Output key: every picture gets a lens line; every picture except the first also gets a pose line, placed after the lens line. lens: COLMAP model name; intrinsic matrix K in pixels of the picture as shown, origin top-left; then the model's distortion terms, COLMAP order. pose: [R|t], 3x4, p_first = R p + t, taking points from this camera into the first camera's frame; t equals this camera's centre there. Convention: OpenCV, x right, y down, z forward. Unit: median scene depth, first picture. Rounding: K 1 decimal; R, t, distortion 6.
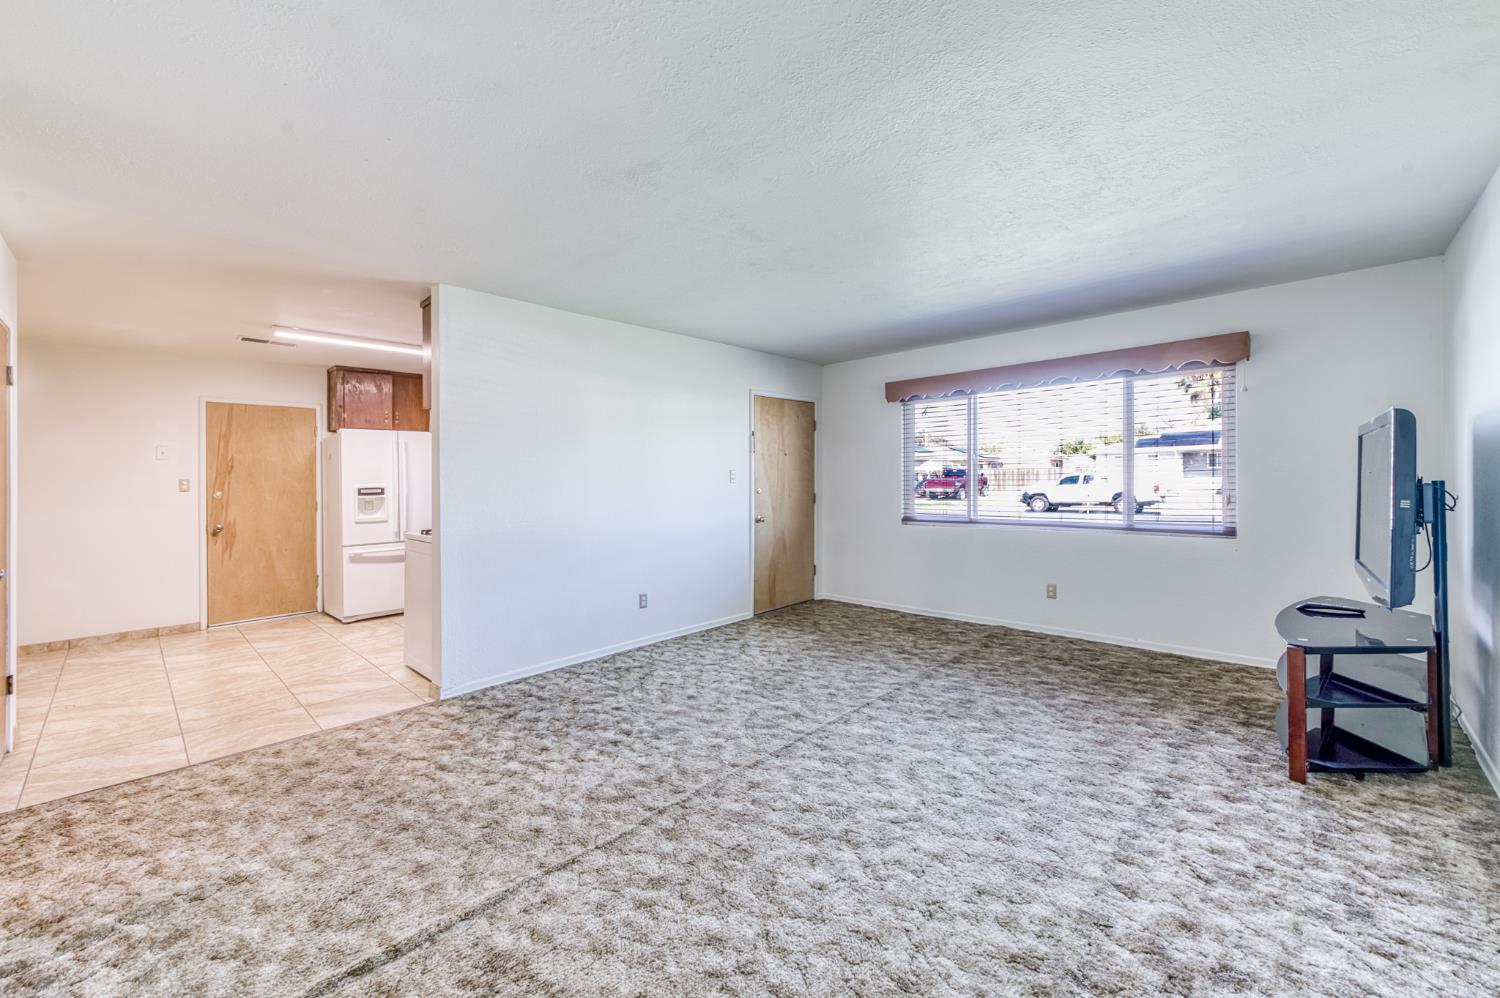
lens RADIAL K [[595.5, 0, 728.4], [0, 595.5, 470.3], [0, 0, 1]] dist [0.002581, -0.000896]
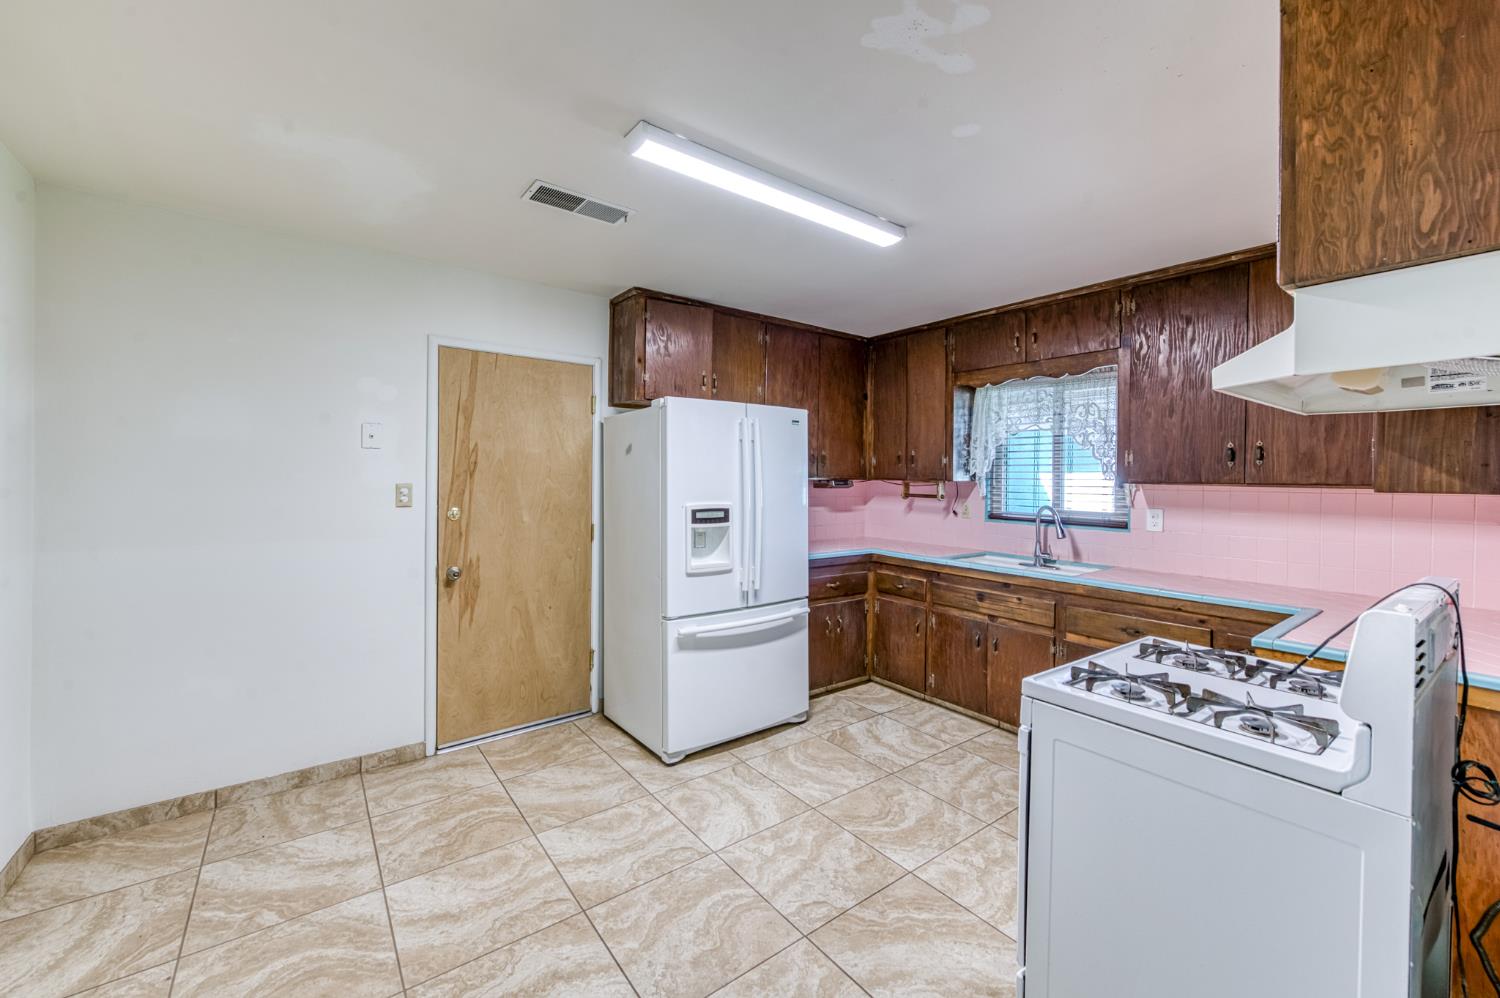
lens RADIAL K [[595.5, 0, 736.2], [0, 595.5, 476.5], [0, 0, 1]] dist [0.002581, -0.000896]
pose [[0.986445, 0.027686, -0.161738, -0.660992], [-0.024879, 0.999503, 0.019356, -0.013555], [0.162193, -0.015069, 0.986644, 0.643037]]
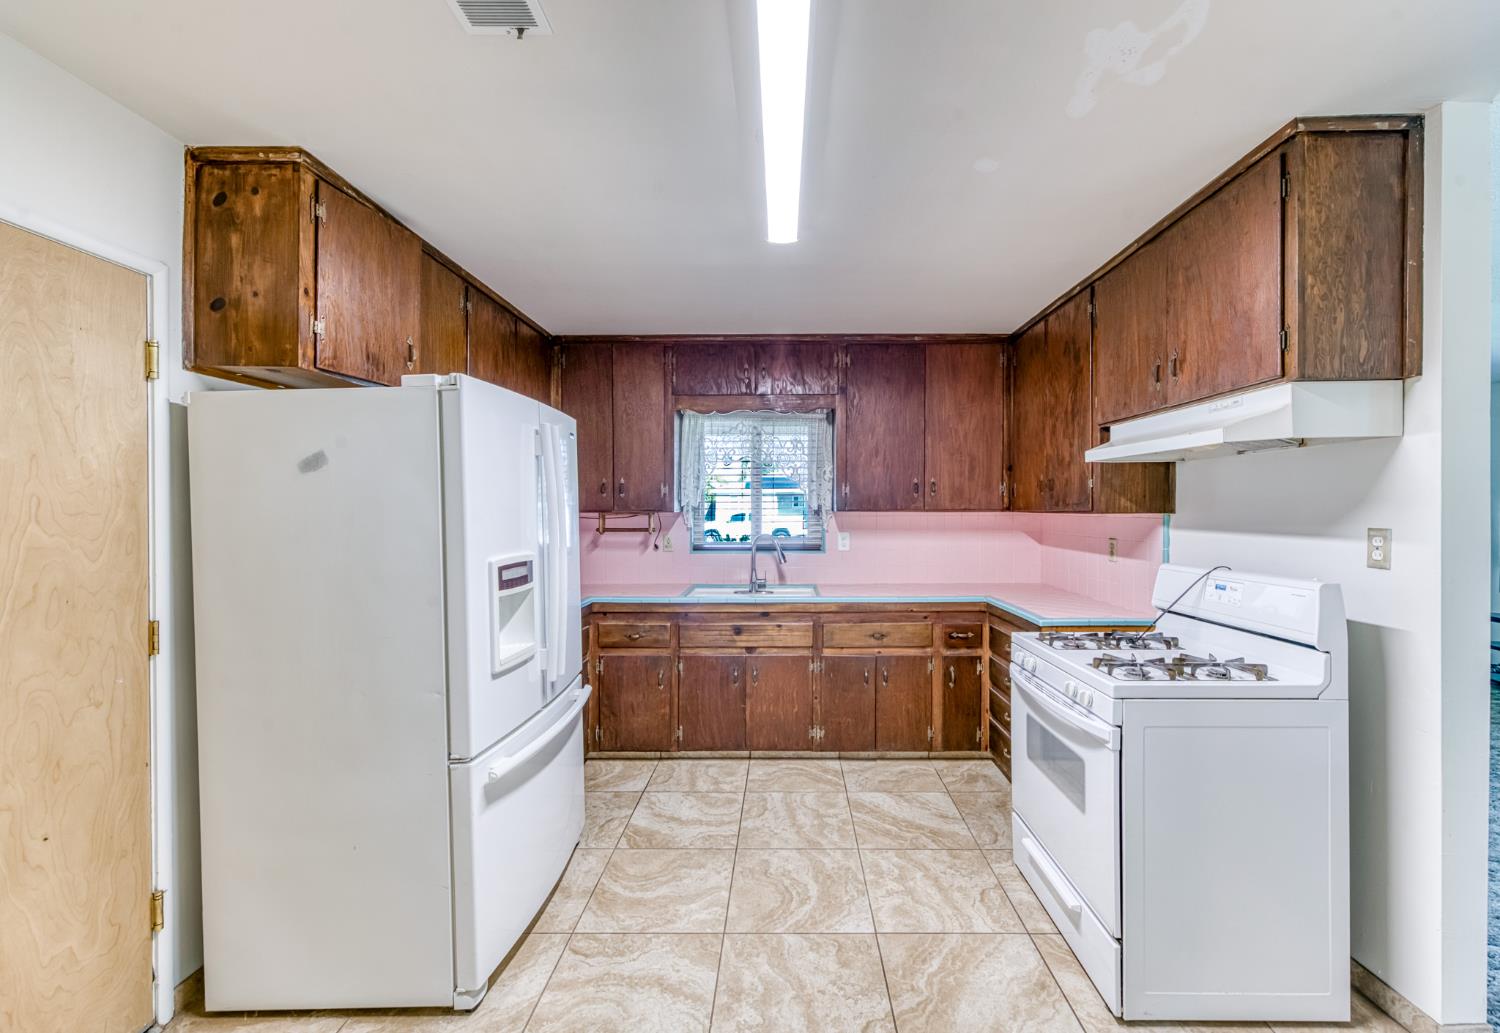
lens RADIAL K [[617.9, 0, 776.5], [0, 617.9, 510.5], [0, 0, 1]] dist [0.004629, -0.002030]
pose [[0.718008, 0.011243, 0.695944, -0.989657], [-0.018146, 0.999832, 0.002569, -0.004651], [-0.695798, -0.014473, 0.718092, 0.871732]]
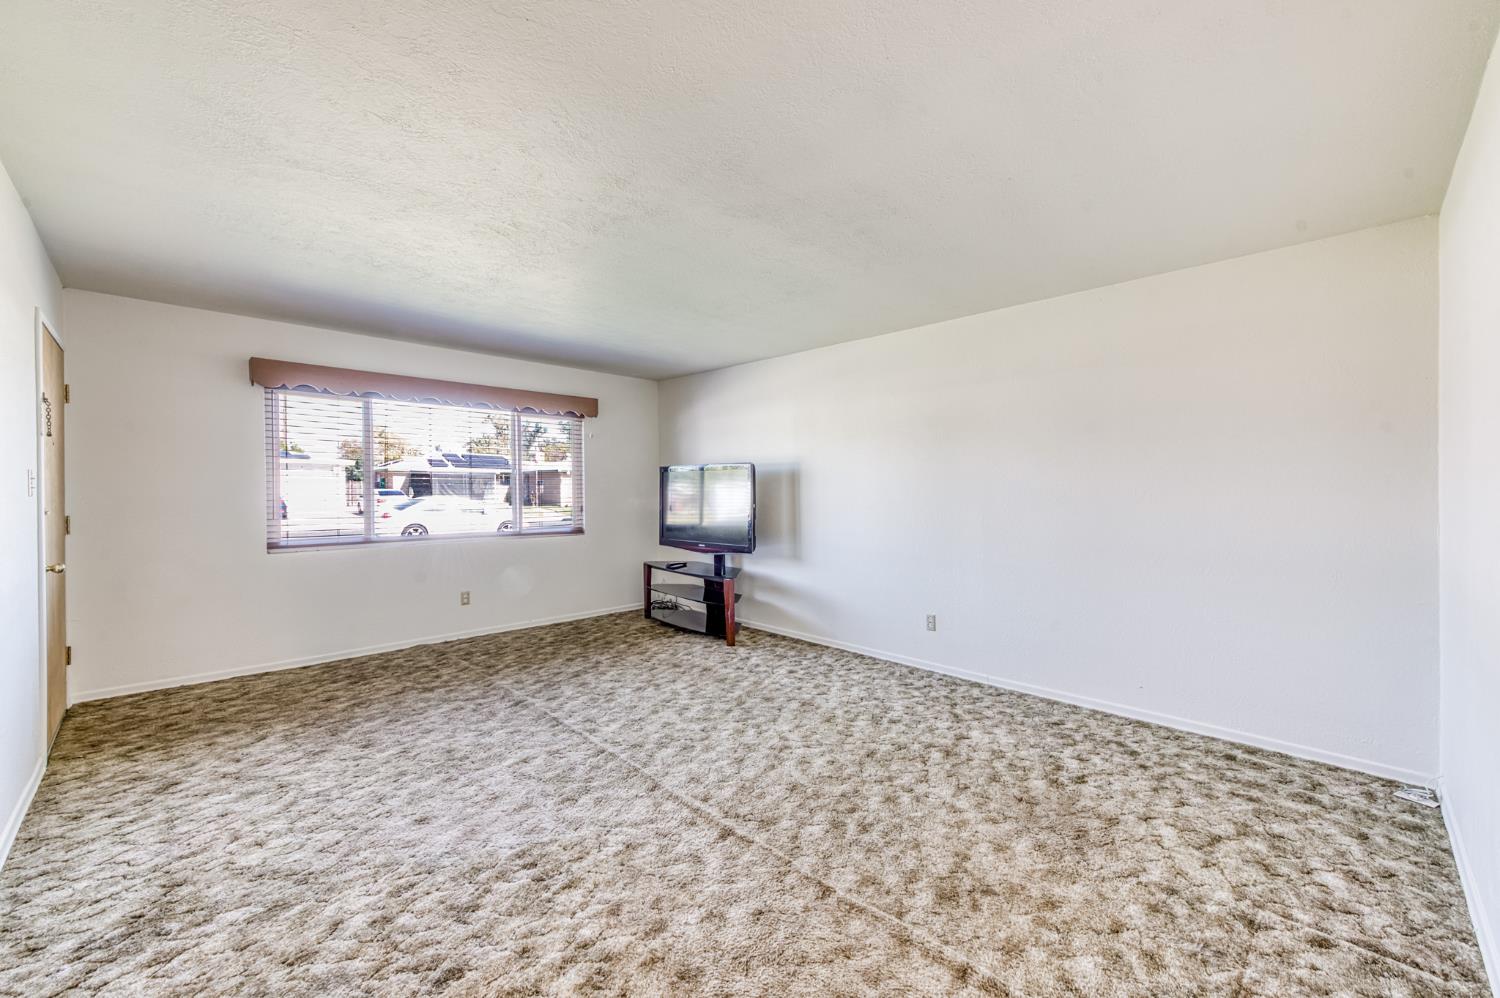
lens RADIAL K [[595.5, 0, 761.3], [0, 595.5, 485.8], [0, 0, 1]] dist [0.002581, -0.000896]
pose [[0.003389, 0.021471, 0.999764, -0.599702], [-0.016884, 0.999628, -0.021411, 0.015989], [-0.999852, -0.016808, 0.003750, 0.519456]]
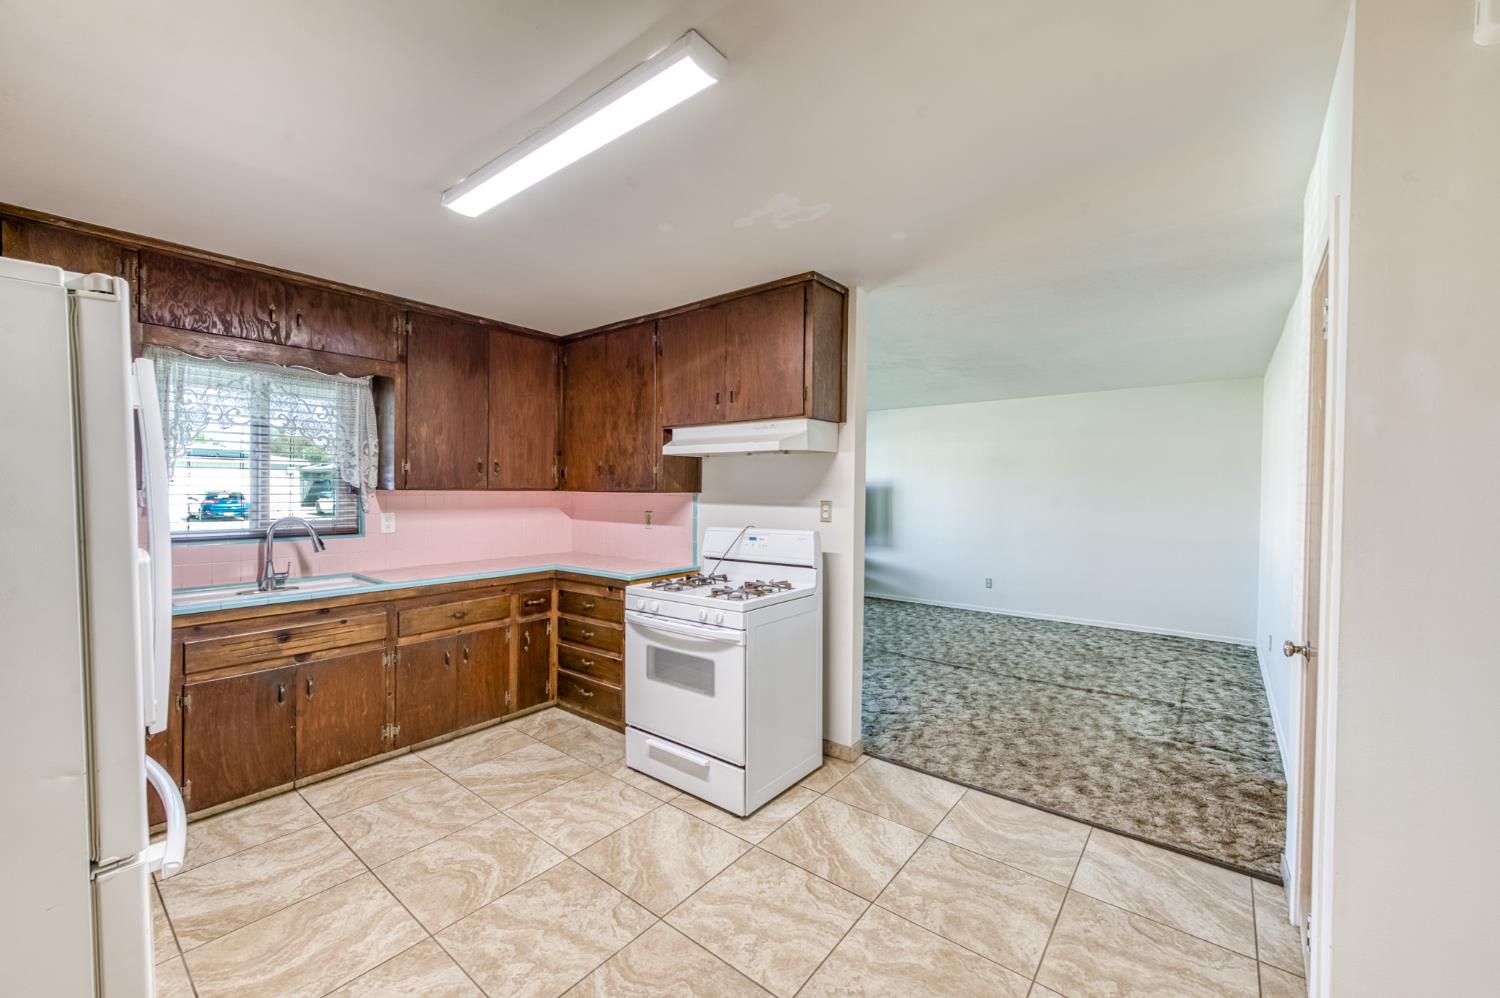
lens RADIAL K [[595.5, 0, 751.8], [0, 595.5, 500.7], [0, 0, 1]] dist [0.002581, -0.000896]
pose [[-0.112067, -0.005076, 0.993688, -1.144602], [-0.018891, 0.999817, 0.002976, 0.000525], [-0.993521, -0.018438, -0.112142, 1.066623]]
